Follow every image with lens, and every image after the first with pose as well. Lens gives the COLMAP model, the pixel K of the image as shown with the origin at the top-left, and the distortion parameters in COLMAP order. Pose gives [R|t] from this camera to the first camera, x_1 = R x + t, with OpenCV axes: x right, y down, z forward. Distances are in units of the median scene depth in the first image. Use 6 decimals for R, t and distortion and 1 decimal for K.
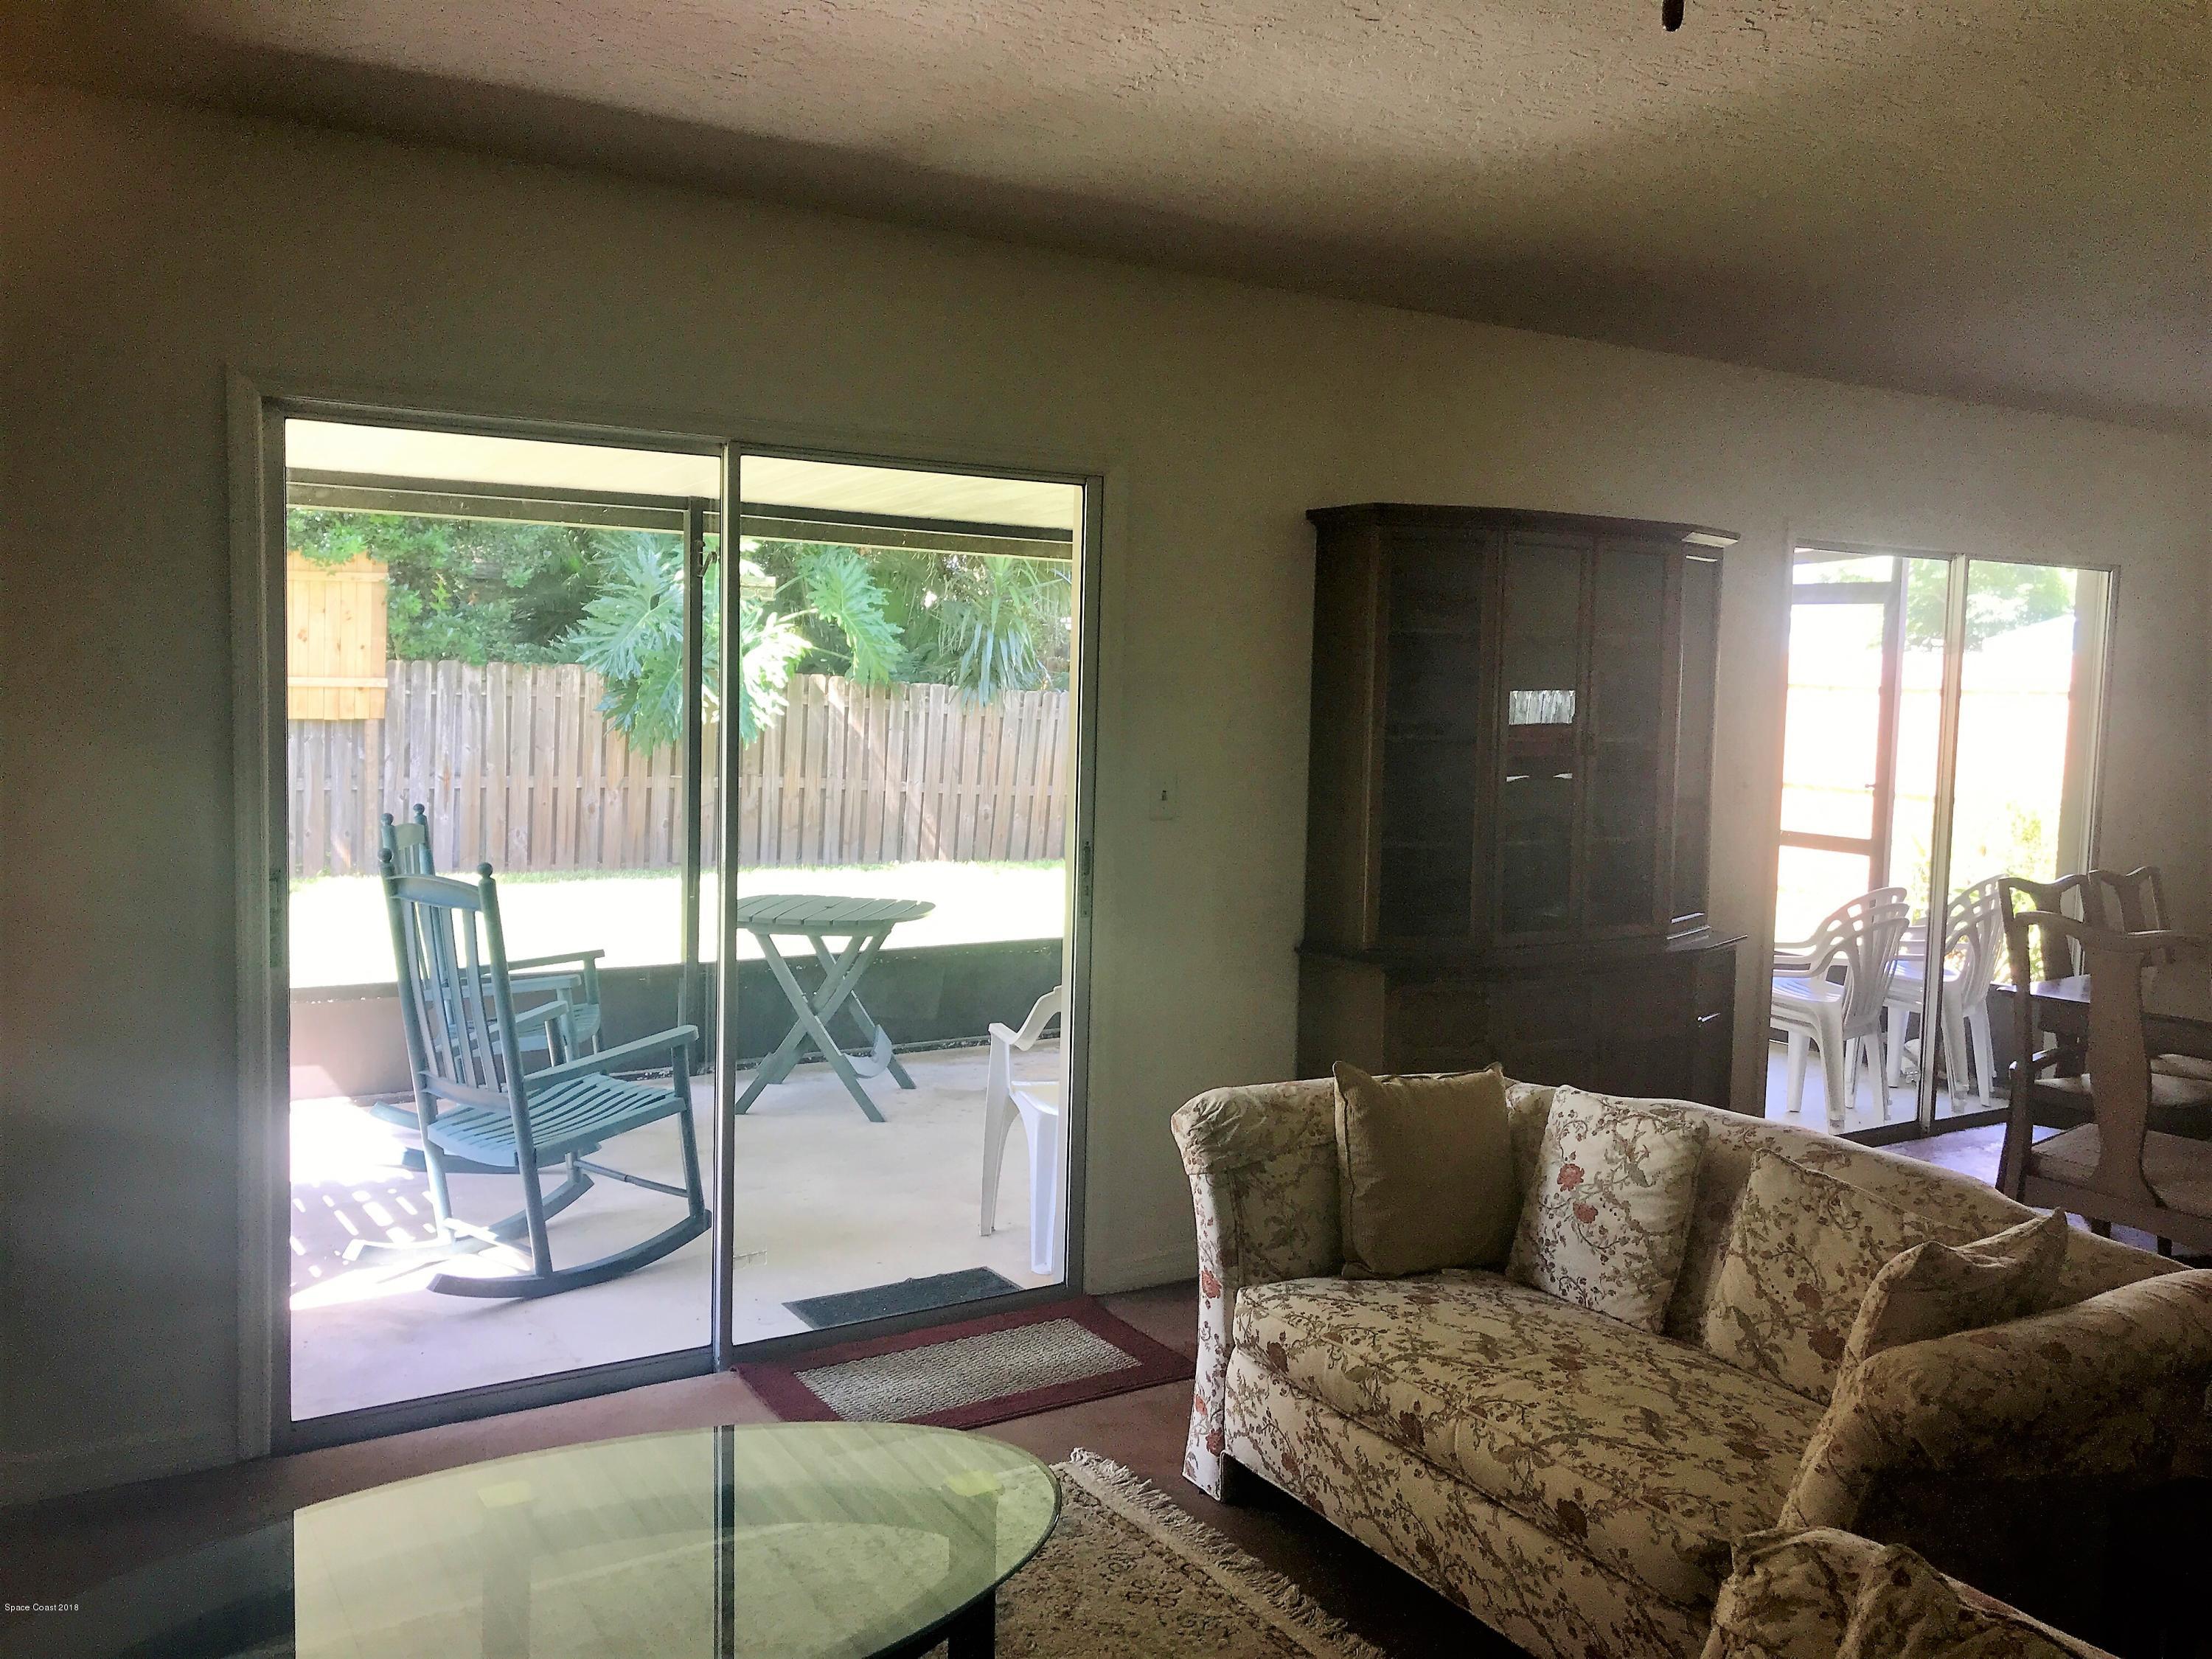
lens RADIAL K [[1785.2, 0, 1105.8], [0, 1785.2, 802.8], [0, 0, 1]] dist [-0.005571, -0.009488]
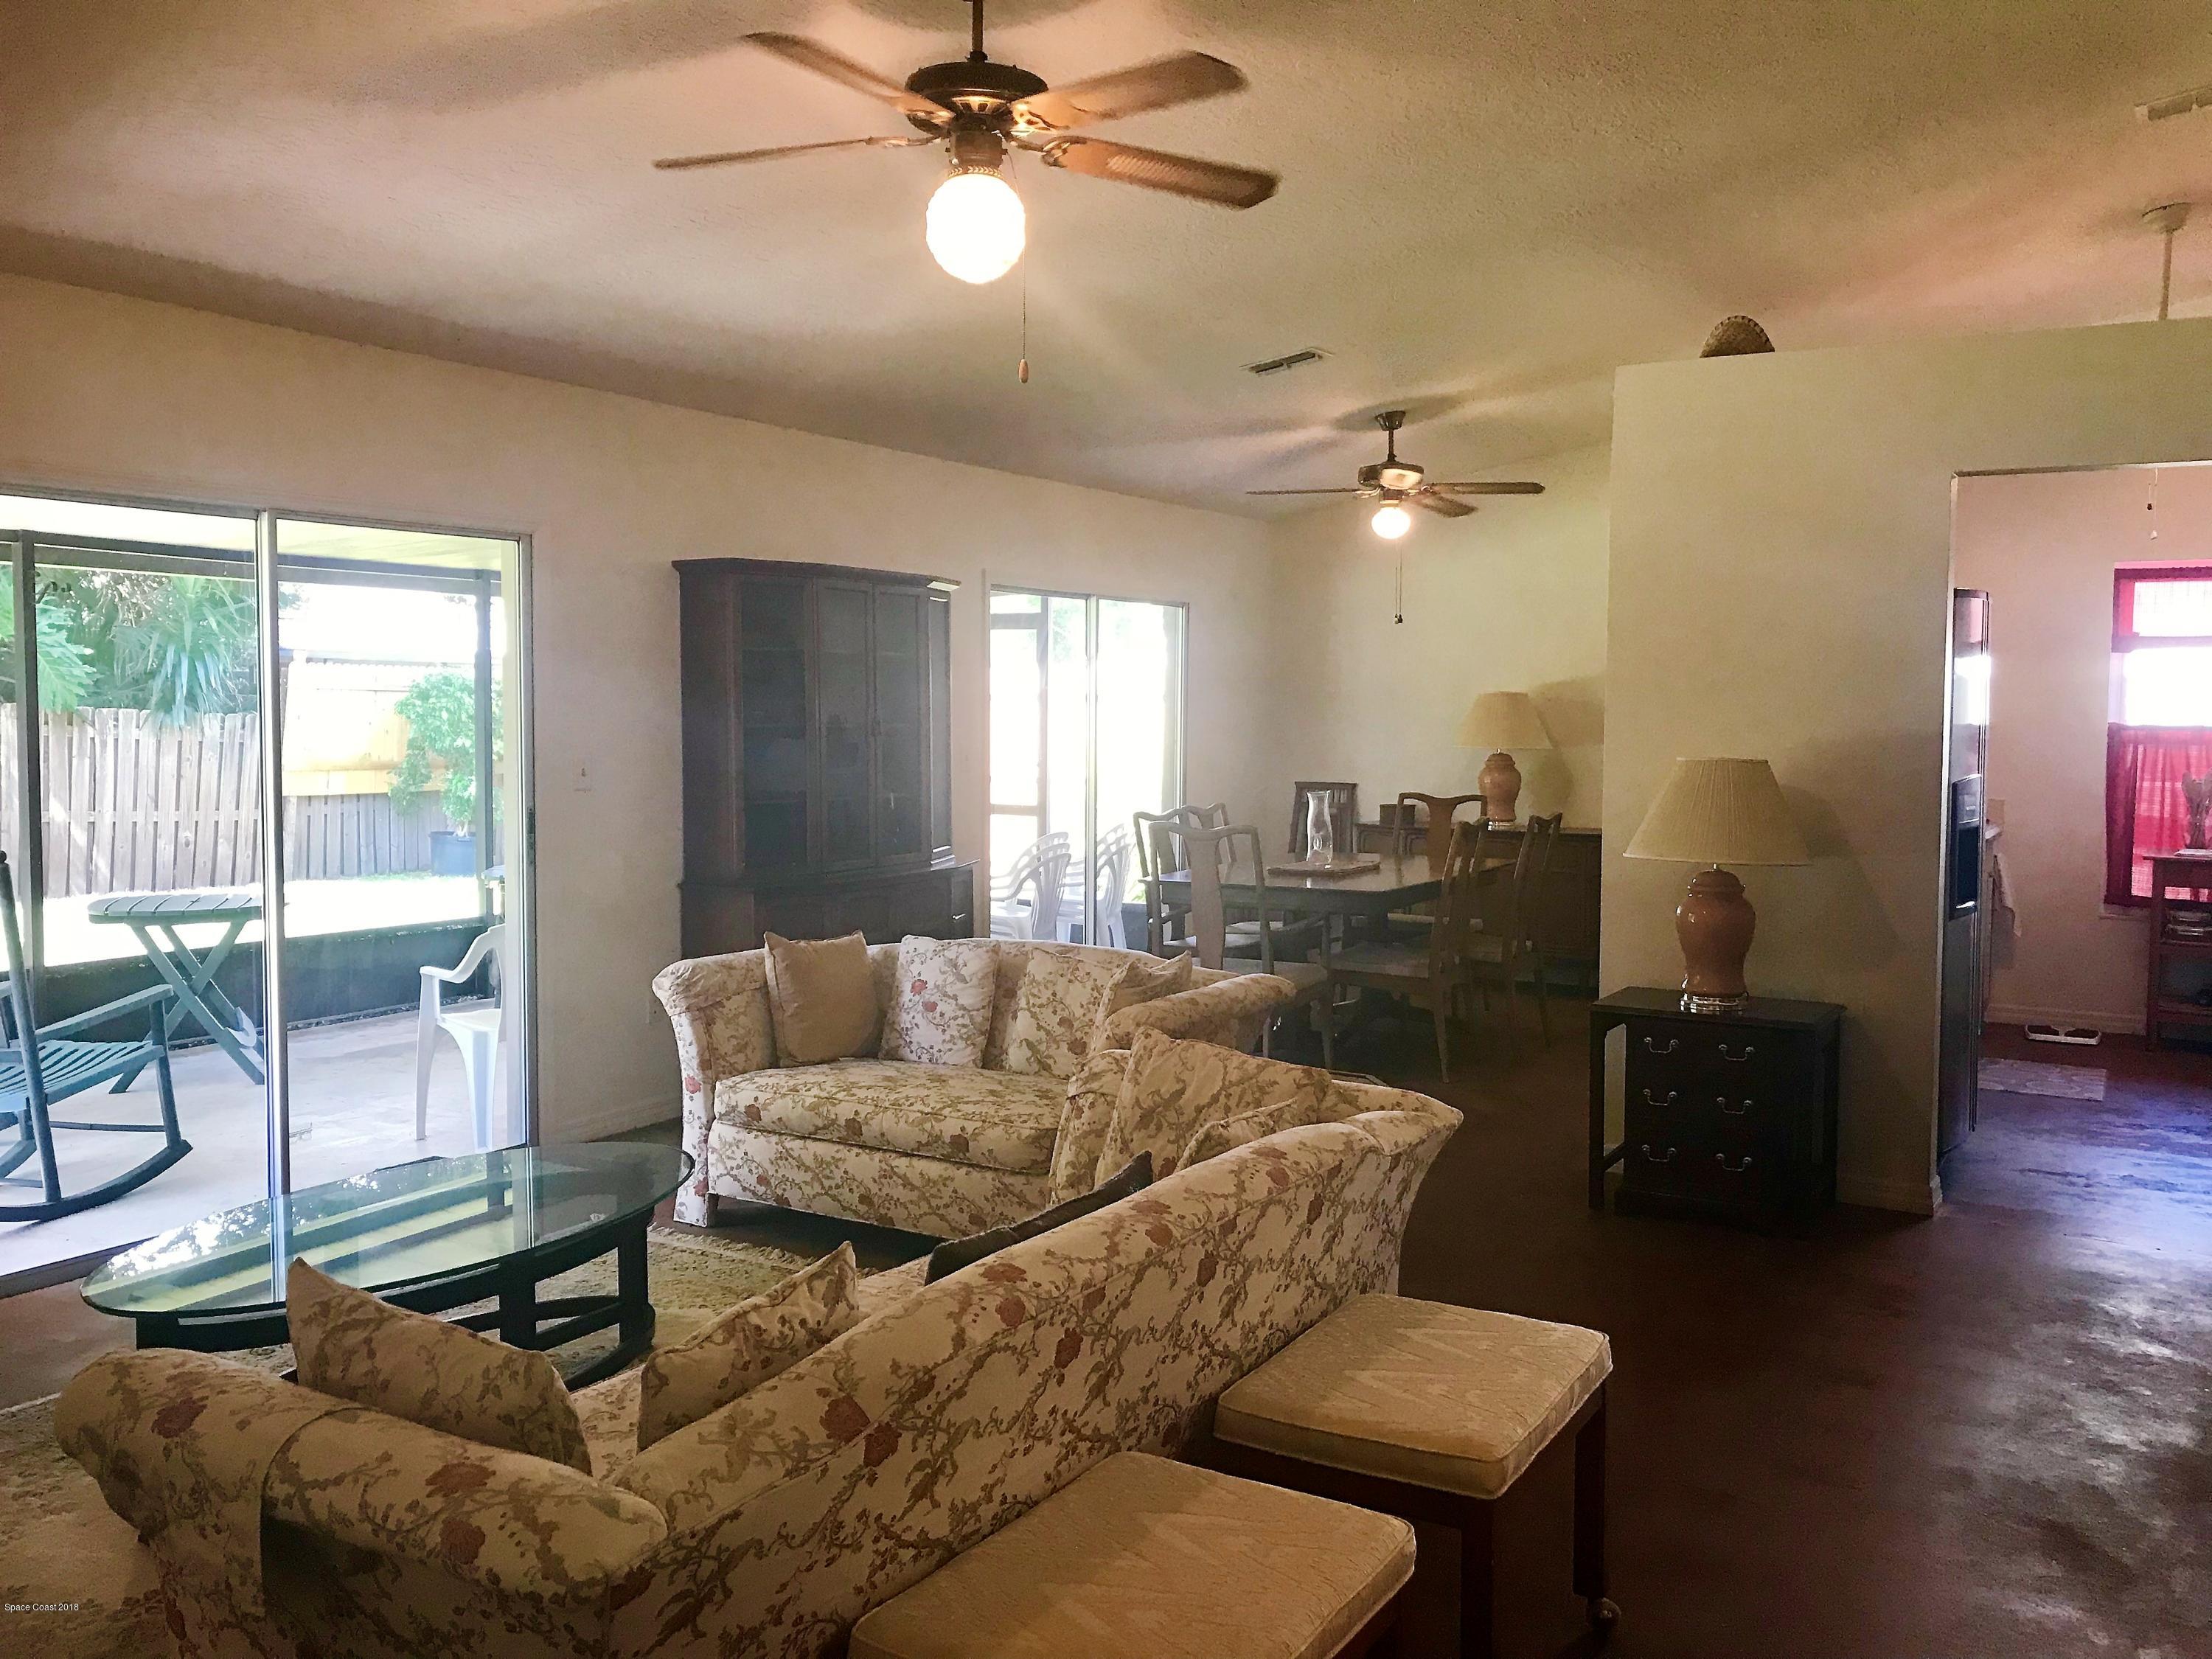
lens RADIAL K [[1830.5, 0, 1106.0], [0, 1830.5, 829.5], [0, 0, 1]] dist [-0.064541, -0.003026]
pose [[0.888947, -0.045628, 0.455732, -0.323864], [0.045007, 0.998912, 0.012221, 0.052279], [-0.455794, 0.009647, 0.890033, -0.531292]]
